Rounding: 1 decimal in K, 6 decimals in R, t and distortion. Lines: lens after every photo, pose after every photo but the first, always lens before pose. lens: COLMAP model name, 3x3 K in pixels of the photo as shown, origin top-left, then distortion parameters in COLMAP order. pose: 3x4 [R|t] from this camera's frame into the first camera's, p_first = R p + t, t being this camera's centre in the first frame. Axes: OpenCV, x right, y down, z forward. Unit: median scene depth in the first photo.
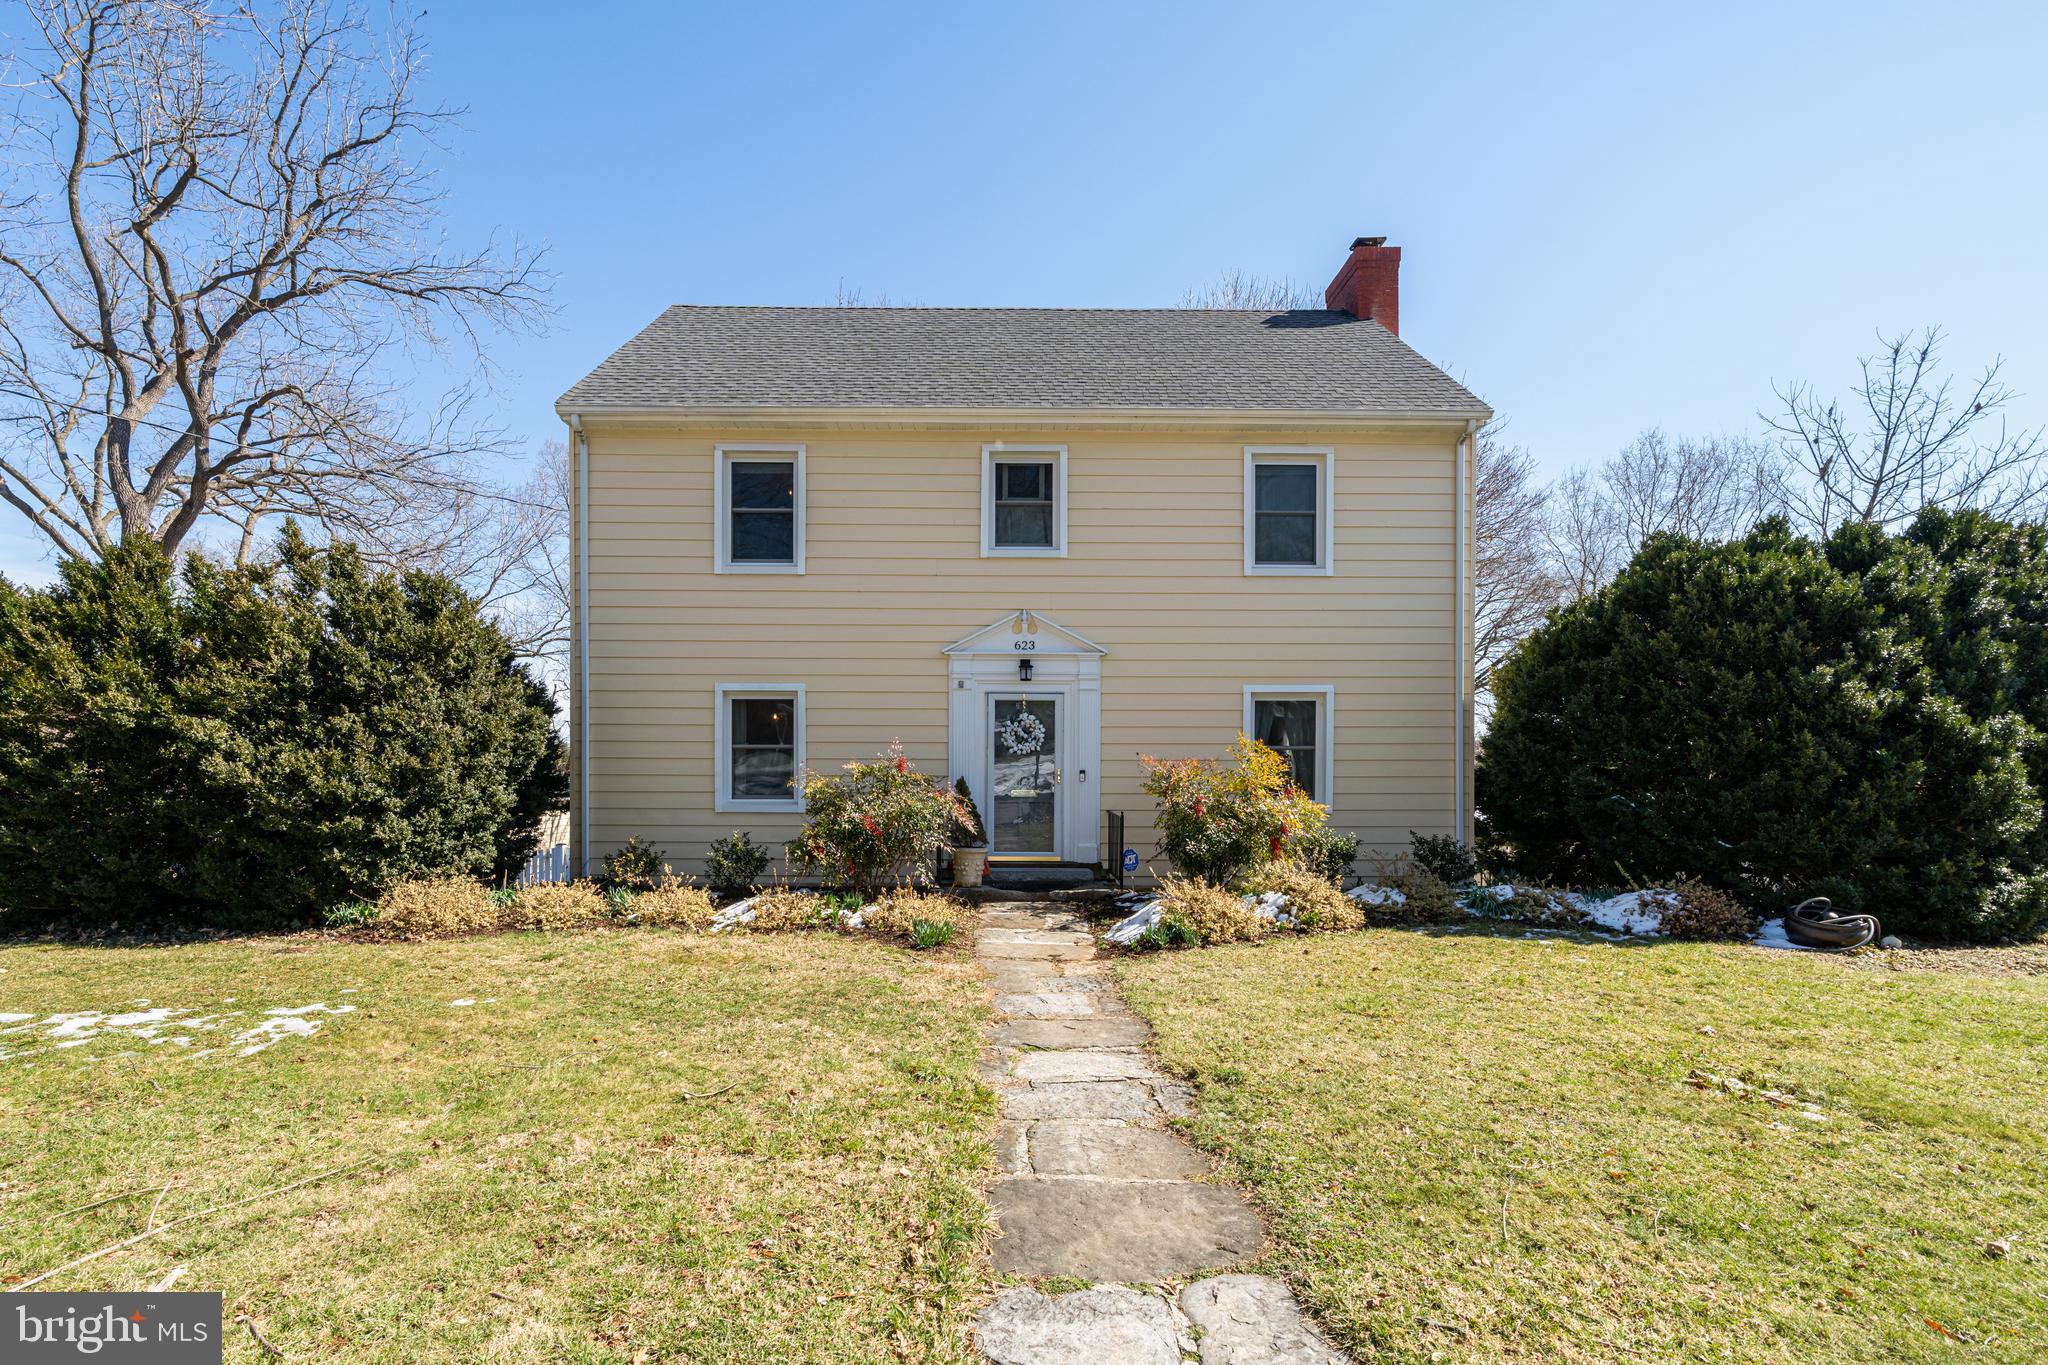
lens RADIAL K [[821.0, 0, 1023.4], [0, 821.0, 781.4], [0, 0, 1]] dist [-0.010975, -0.000045]
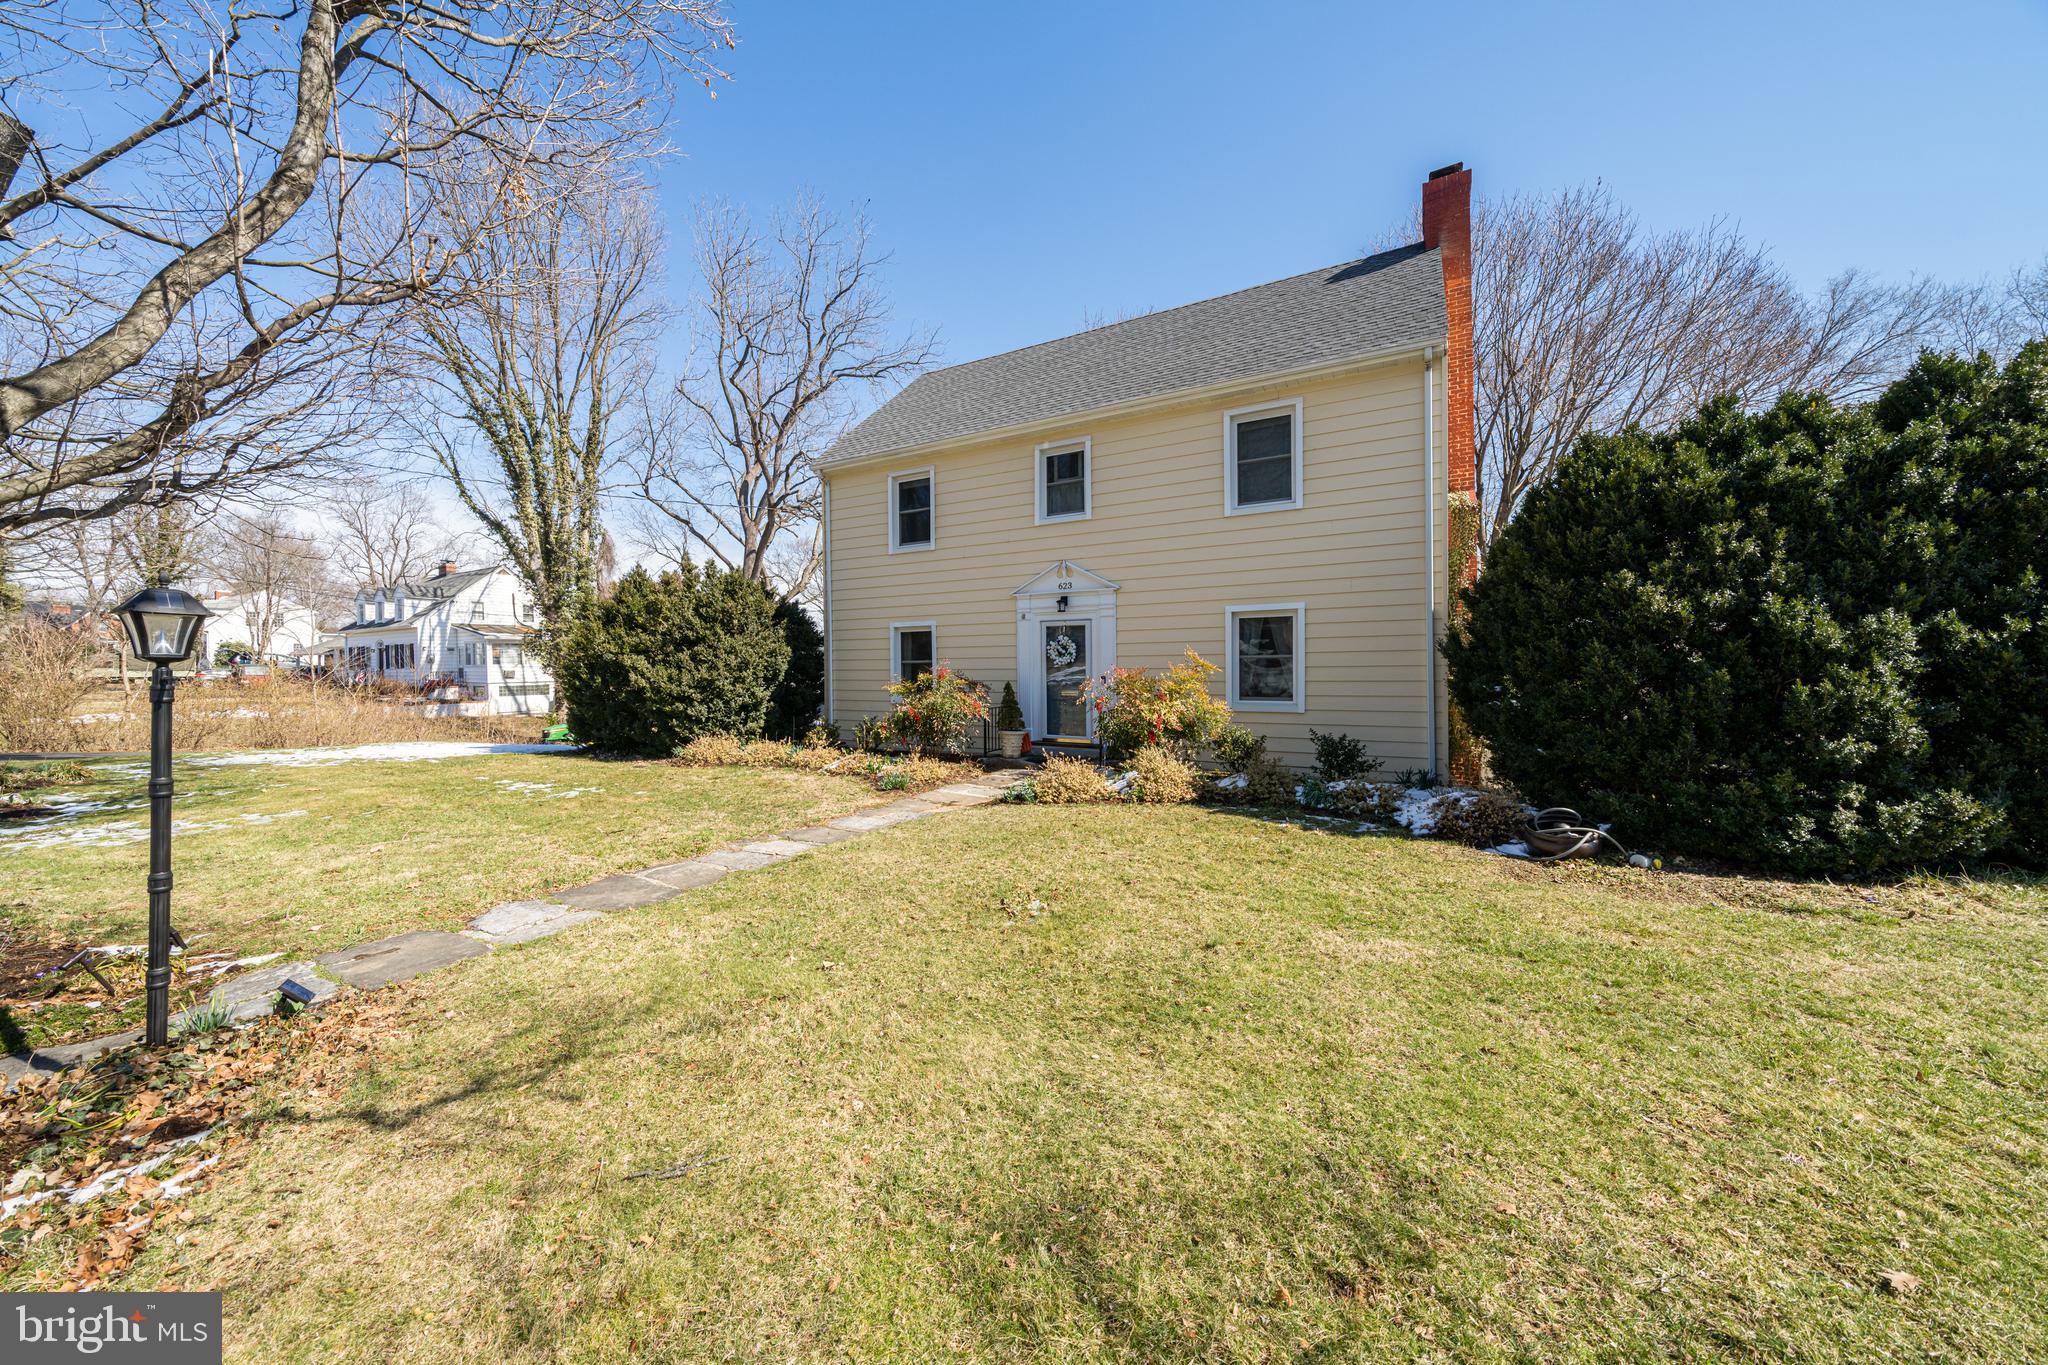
lens RADIAL K [[661.0, 0, 1024.0], [0, 661.0, 682.5], [0, 0, 1]] dist [-0.013370, 0.000072]
pose [[0.878064, 0.000331, -0.478544, 0.476982], [0.003294, 0.999972, 0.006736, -0.011112], [0.478533, -0.007491, 0.878038, -0.011035]]
